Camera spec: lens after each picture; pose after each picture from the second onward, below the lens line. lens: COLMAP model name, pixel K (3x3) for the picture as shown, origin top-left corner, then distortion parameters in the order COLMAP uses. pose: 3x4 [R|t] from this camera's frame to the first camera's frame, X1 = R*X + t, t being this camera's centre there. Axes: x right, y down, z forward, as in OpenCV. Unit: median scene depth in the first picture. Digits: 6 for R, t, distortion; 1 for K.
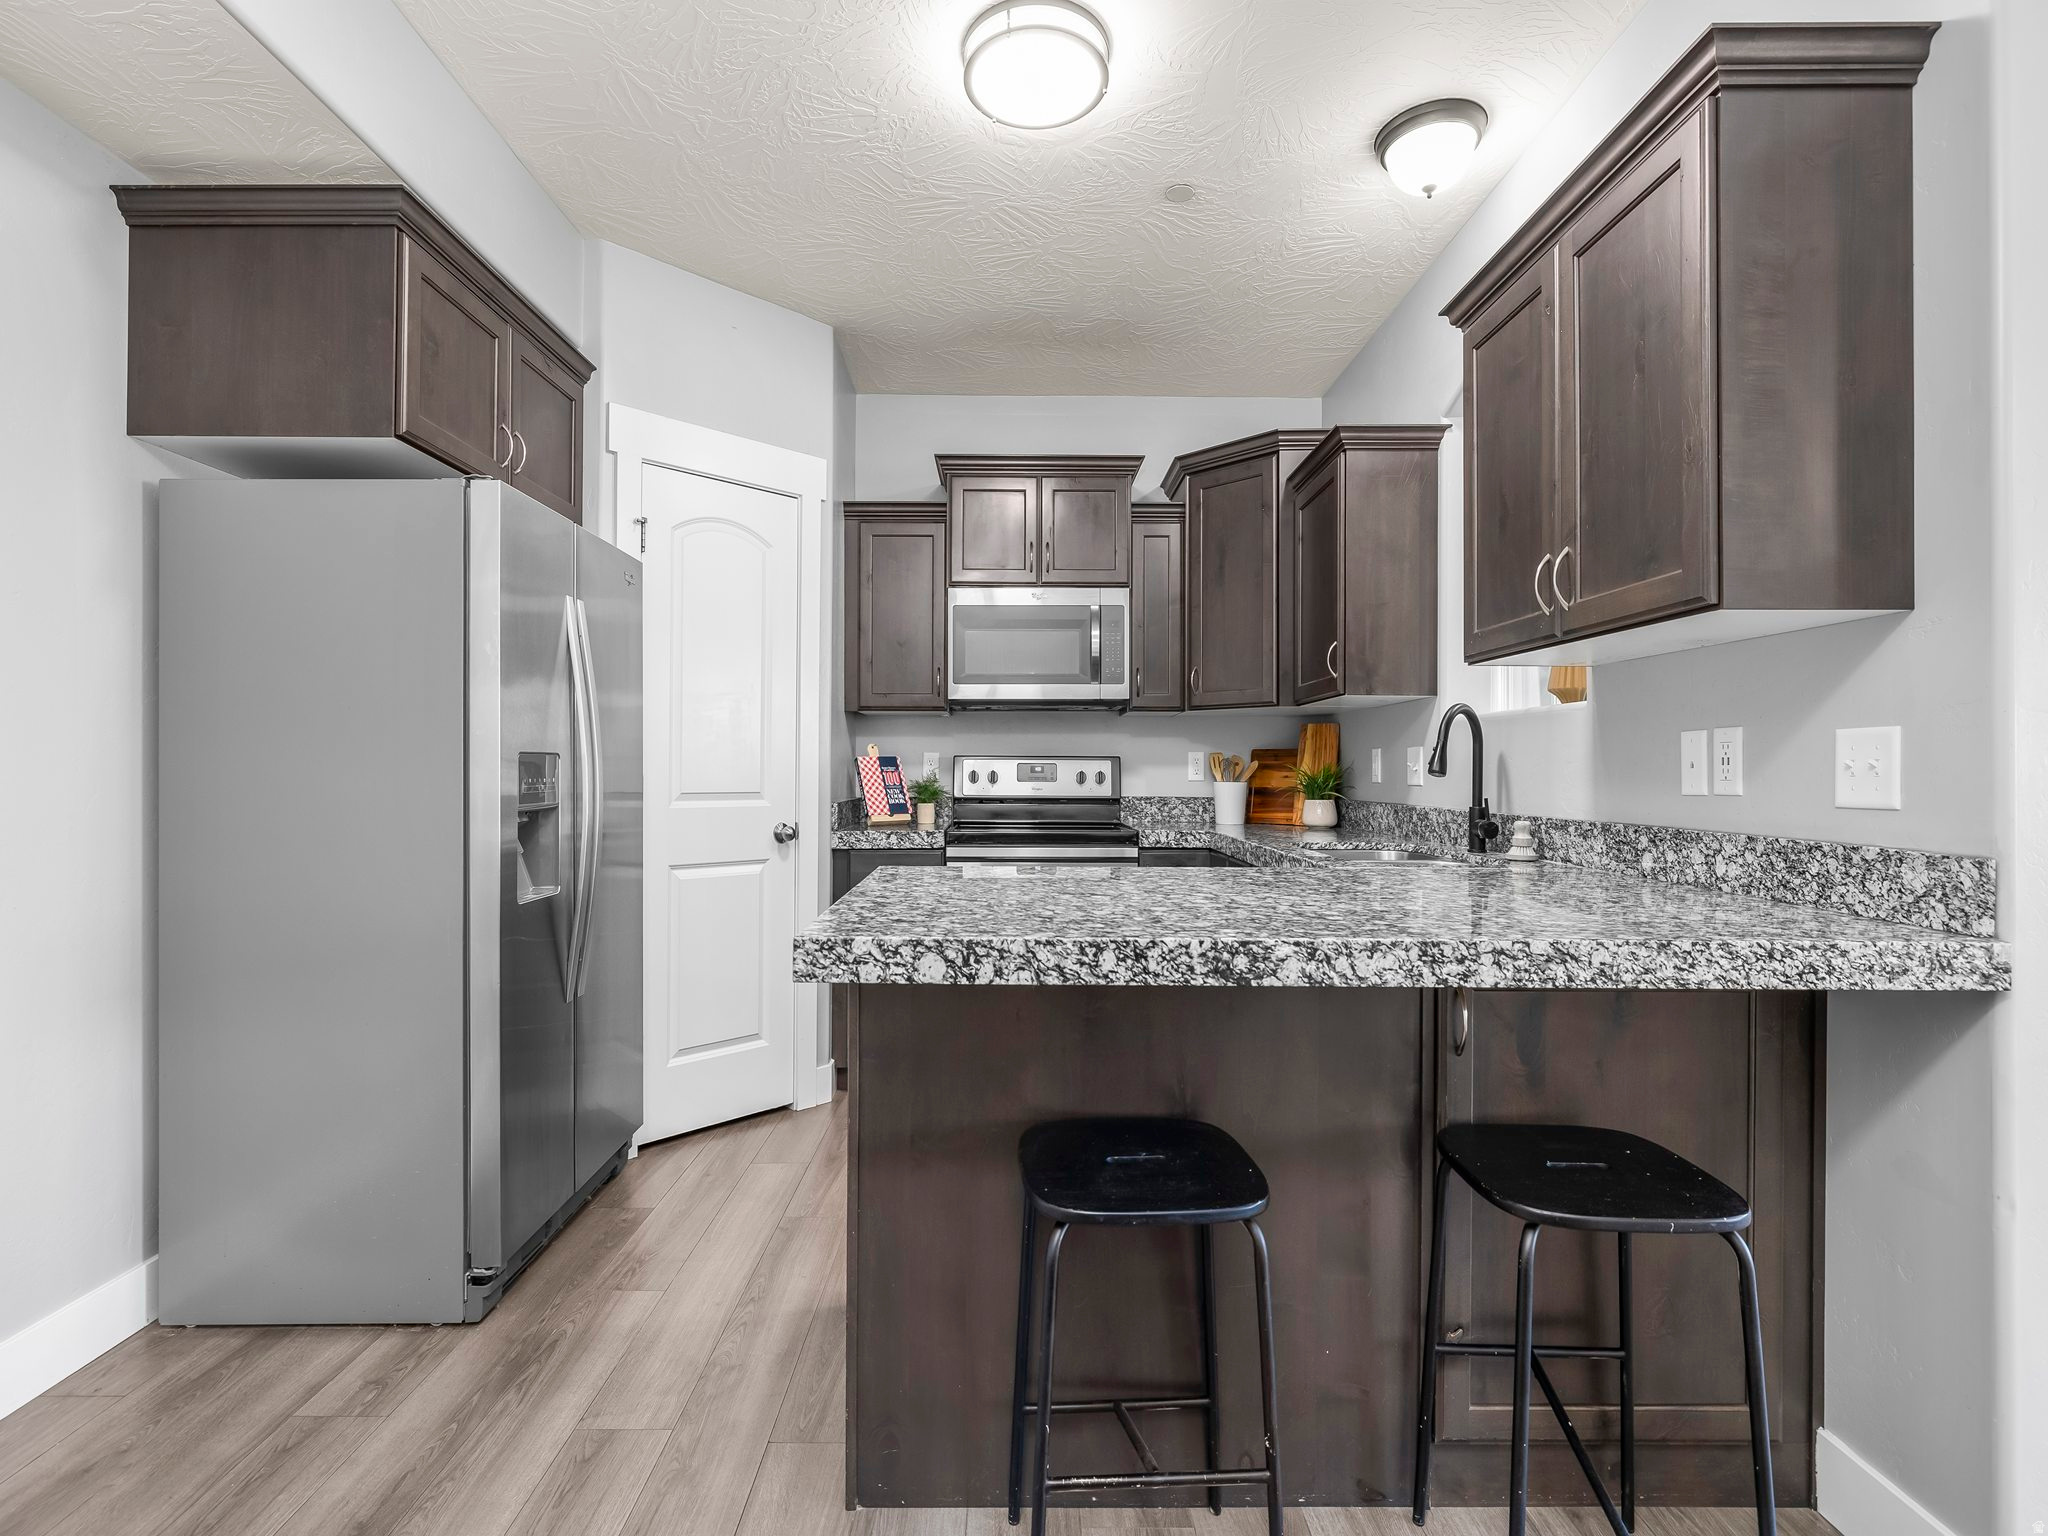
lens RADIAL K [[976.3, 0, 1011.7], [0, 976.3, 767.6], [0, 0, 1]] dist [-0.002532, 0.002331]
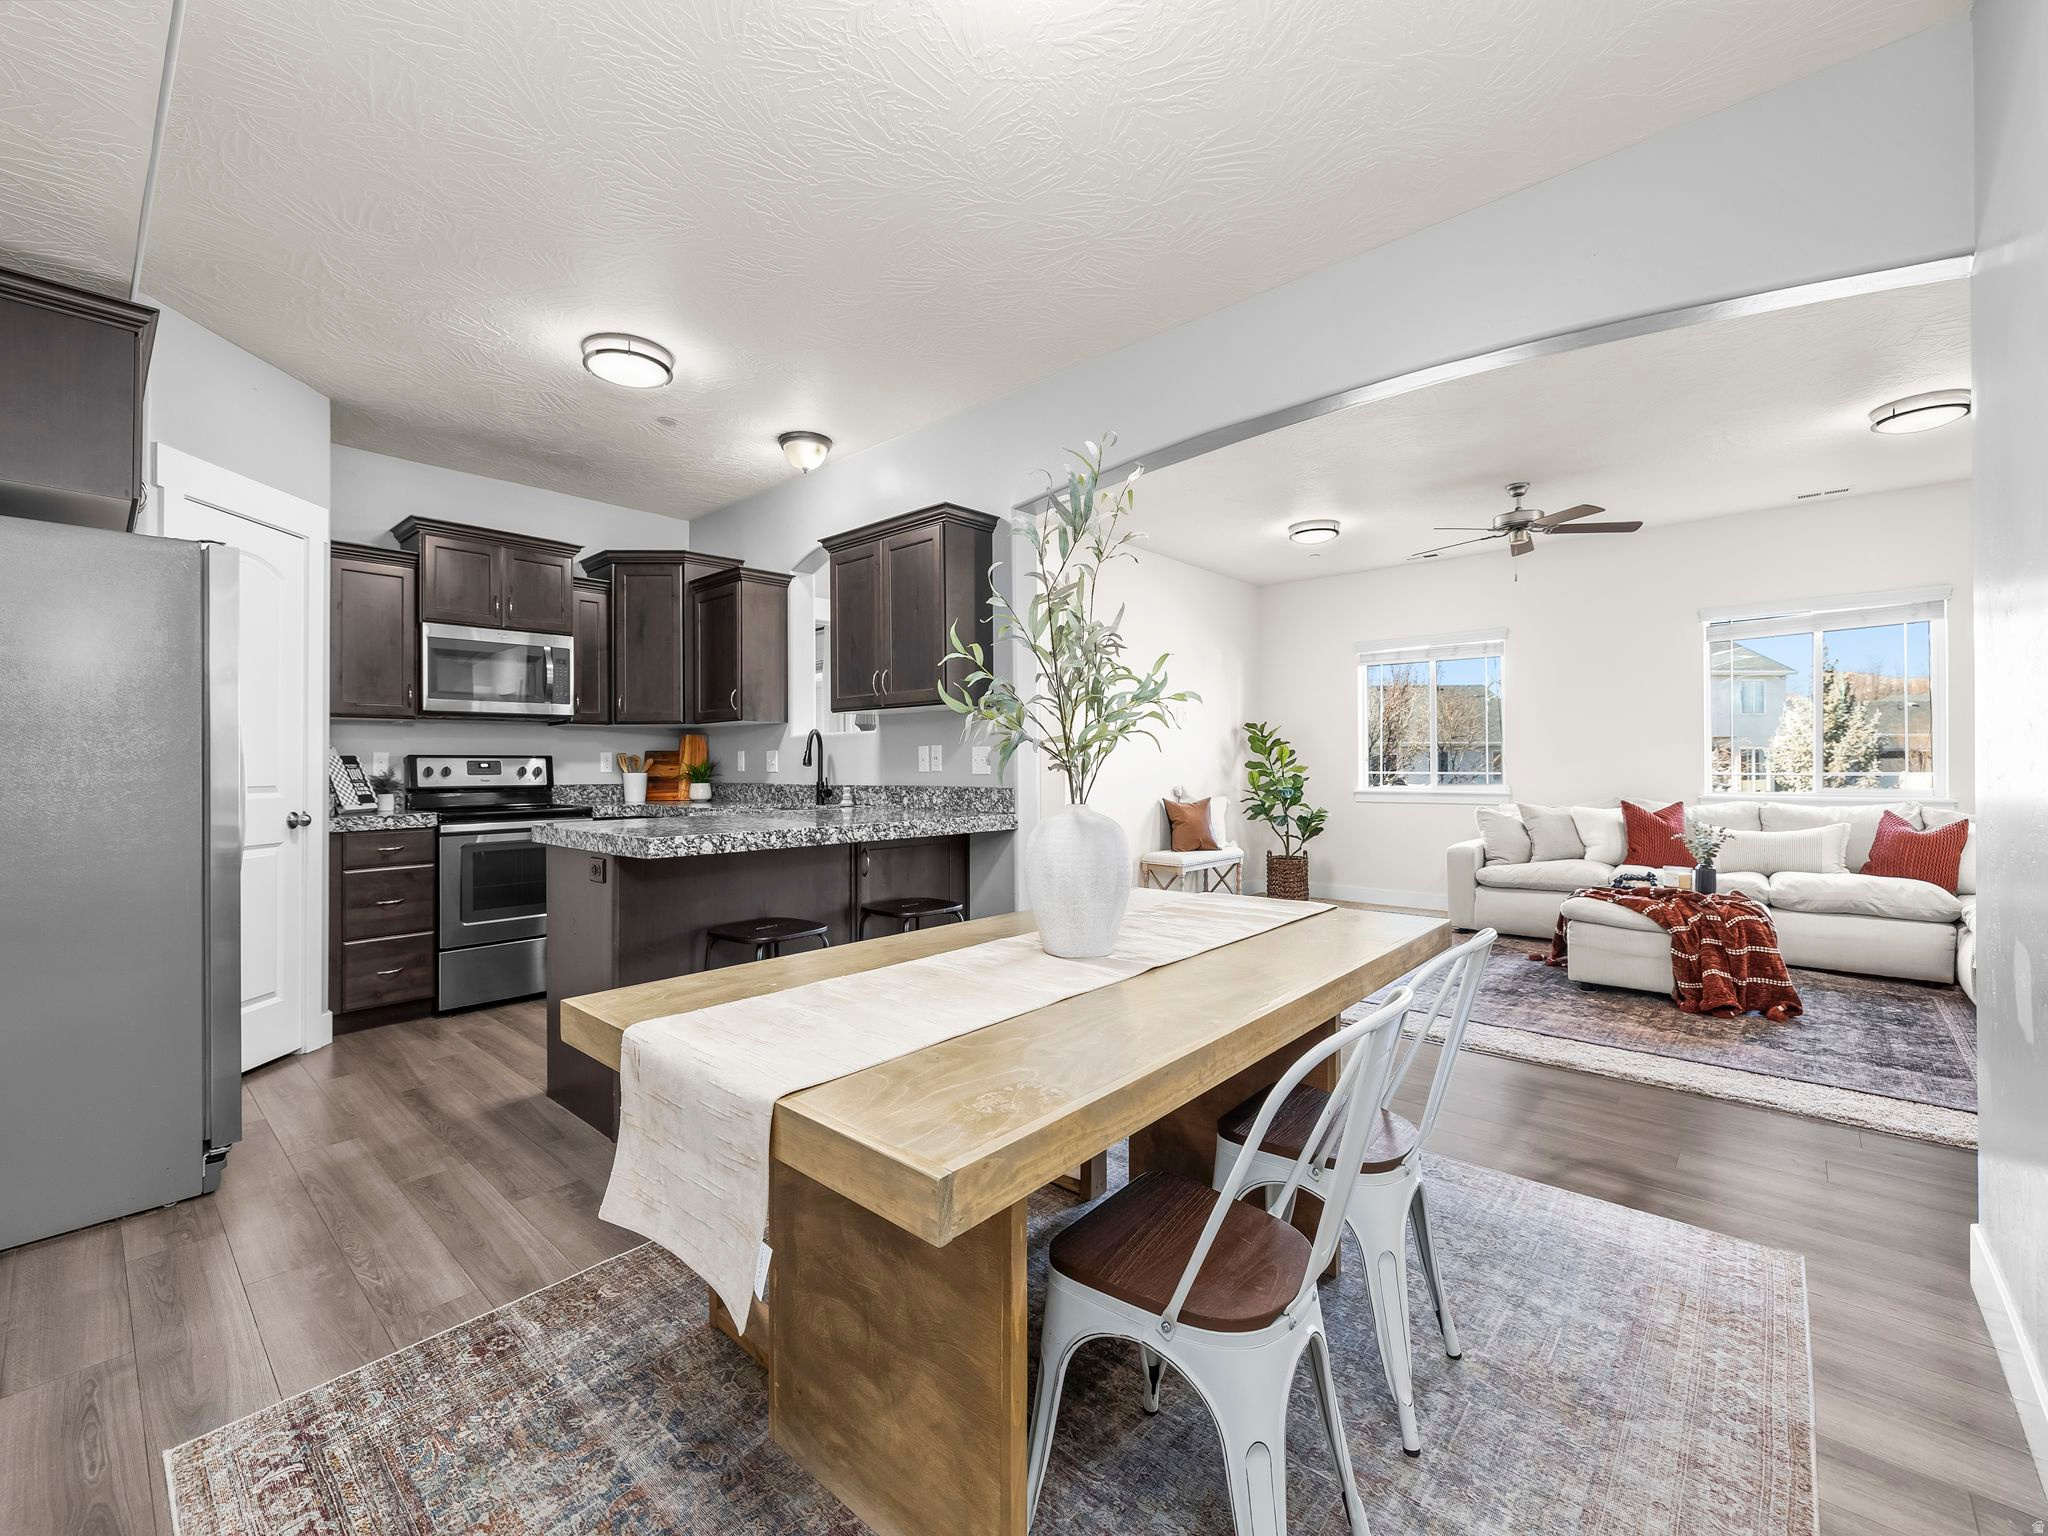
lens RADIAL K [[866.9, 0, 1008.8], [0, 866.9, 763.3], [0, 0, 1]] dist [0.000891, 0.000866]
pose [[0.675452, -0.005073, 0.737386, -0.799412], [0.006955, 0.999976, 0.000509, 0.006674], [-0.737371, 0.004784, 0.675471, -0.660458]]
